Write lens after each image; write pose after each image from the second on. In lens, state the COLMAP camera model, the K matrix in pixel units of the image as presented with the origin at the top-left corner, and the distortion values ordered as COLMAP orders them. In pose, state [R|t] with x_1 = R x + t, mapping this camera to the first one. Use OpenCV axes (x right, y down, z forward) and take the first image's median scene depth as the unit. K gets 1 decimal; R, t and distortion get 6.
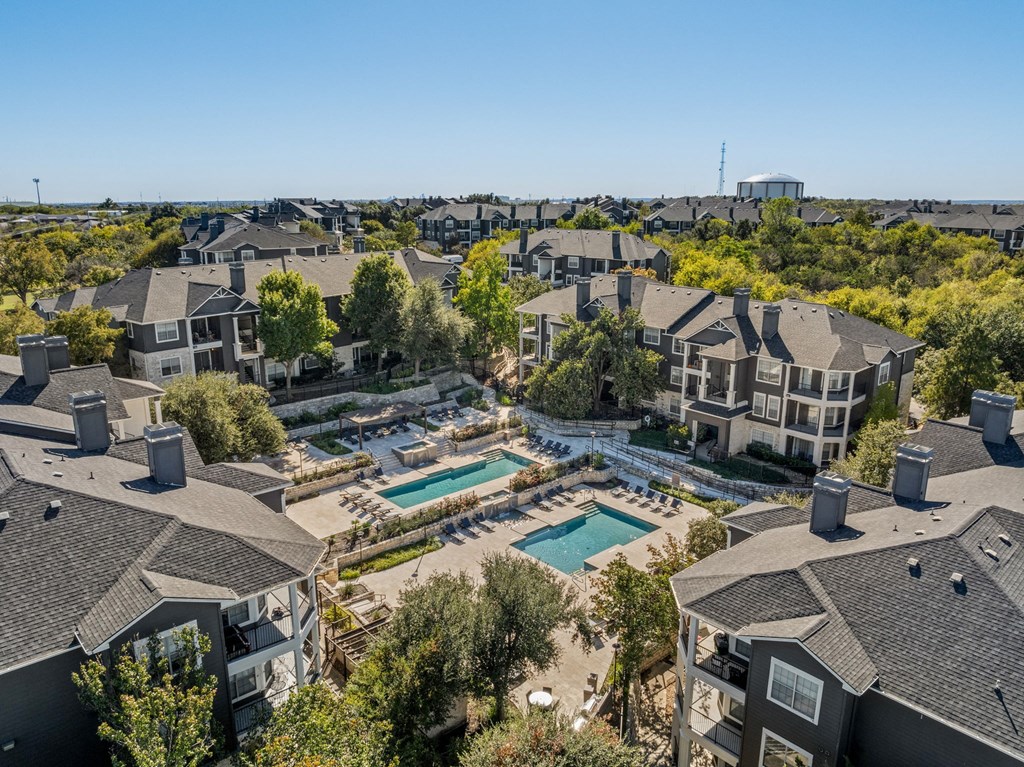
lens RADIAL K [[749.9, 0, 512.0], [0, 749.9, 385.7], [0, 0, 1]] dist [-0.011492, -0.002022]
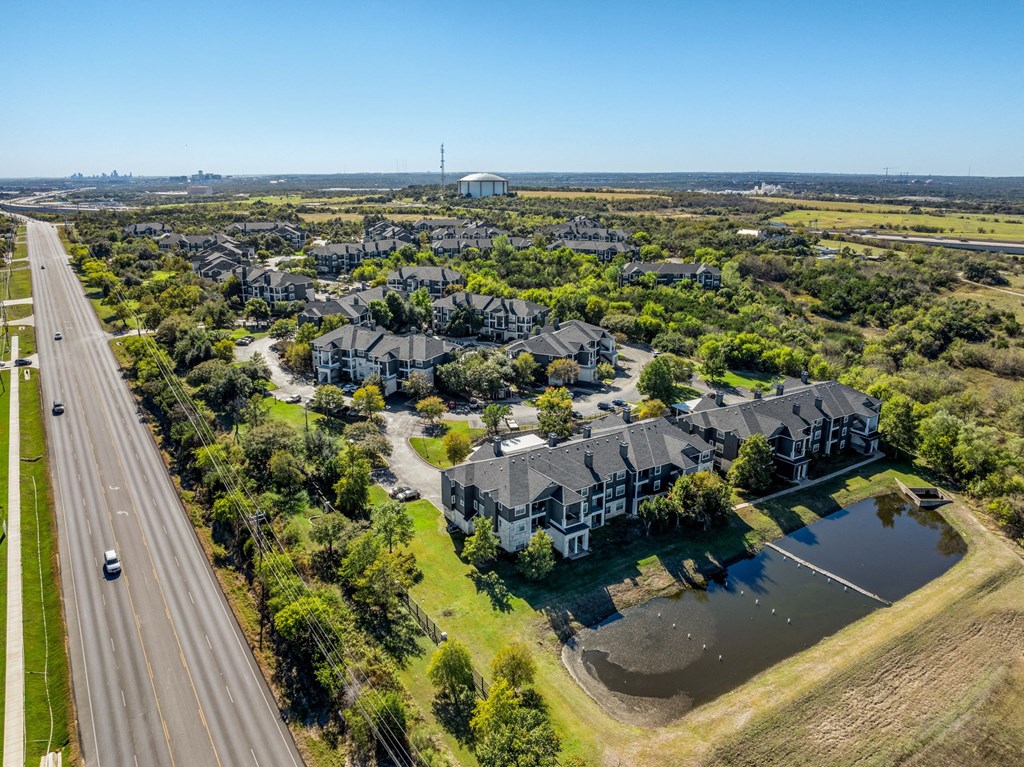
lens RADIAL K [[728.4, 0, 511.9], [0, 728.4, 383.4], [0, 0, 1]] dist [0.000141, -0.000376]
pose [[0.932930, -0.101326, 0.345505, -0.725184], [0.089354, 0.994721, 0.050448, 0.090800], [-0.348793, -0.016192, 0.937060, -1.851968]]
